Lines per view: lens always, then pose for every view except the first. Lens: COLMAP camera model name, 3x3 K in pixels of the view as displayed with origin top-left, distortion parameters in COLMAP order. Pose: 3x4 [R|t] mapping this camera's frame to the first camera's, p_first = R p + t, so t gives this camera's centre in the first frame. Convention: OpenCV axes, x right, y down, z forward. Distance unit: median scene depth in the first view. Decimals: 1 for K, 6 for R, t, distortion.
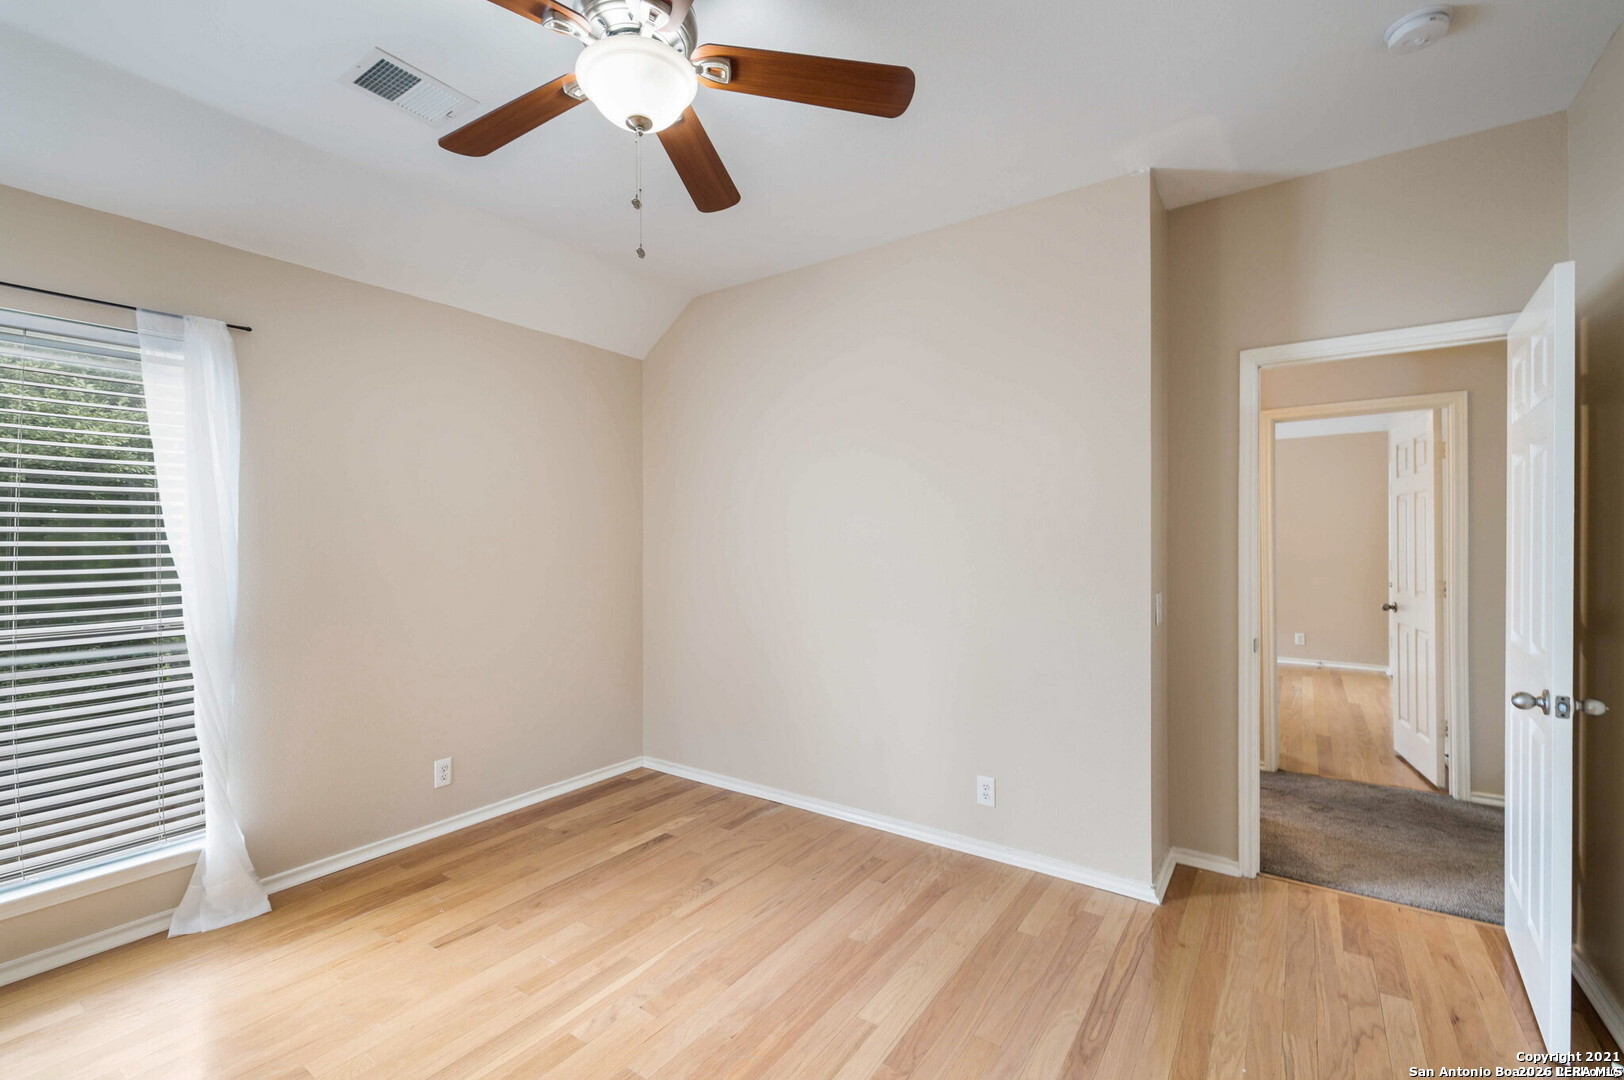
lens RADIAL K [[695.9, 0, 821.9], [0, 695.9, 536.1], [0, 0, 1]] dist [0.017349, -0.008830]
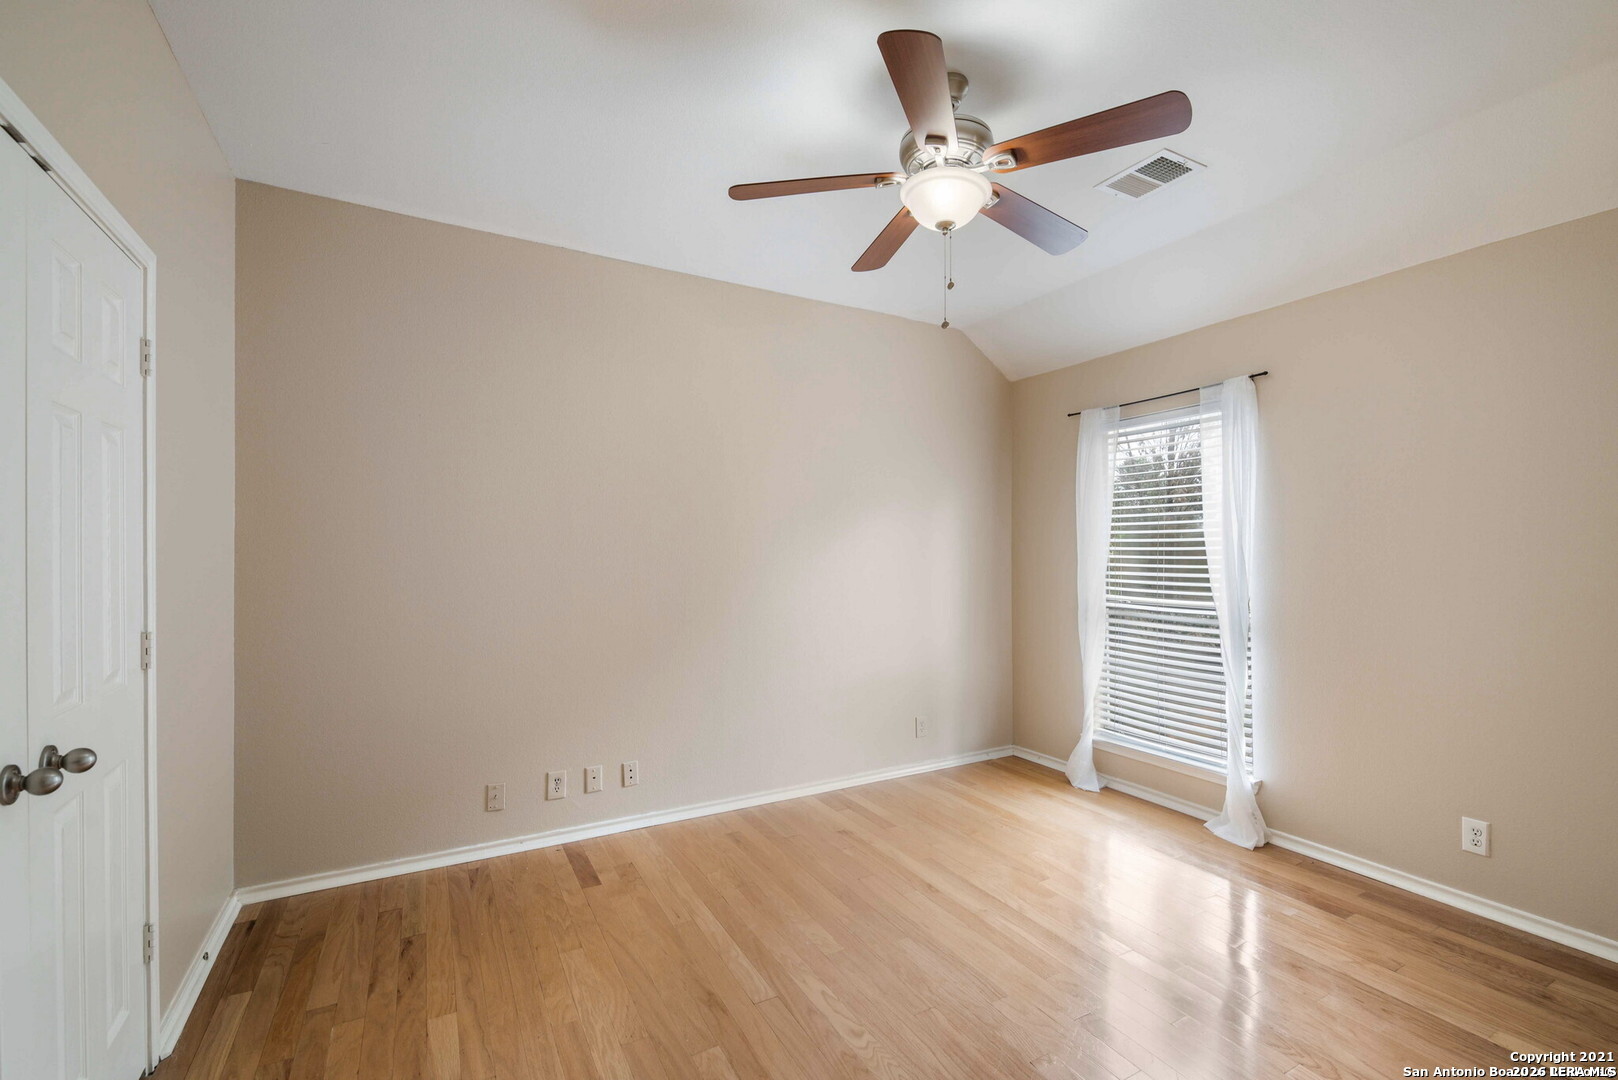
lens RADIAL K [[693.4, 0, 818.8], [0, 693.4, 536.1], [0, 0, 1]] dist [0.017349, -0.008830]
pose [[-0.425169, -0.010235, -0.905056, 0.655468], [0.009294, 0.999834, -0.015673, 0.001237], [0.905066, -0.015075, -0.425003, 0.867478]]
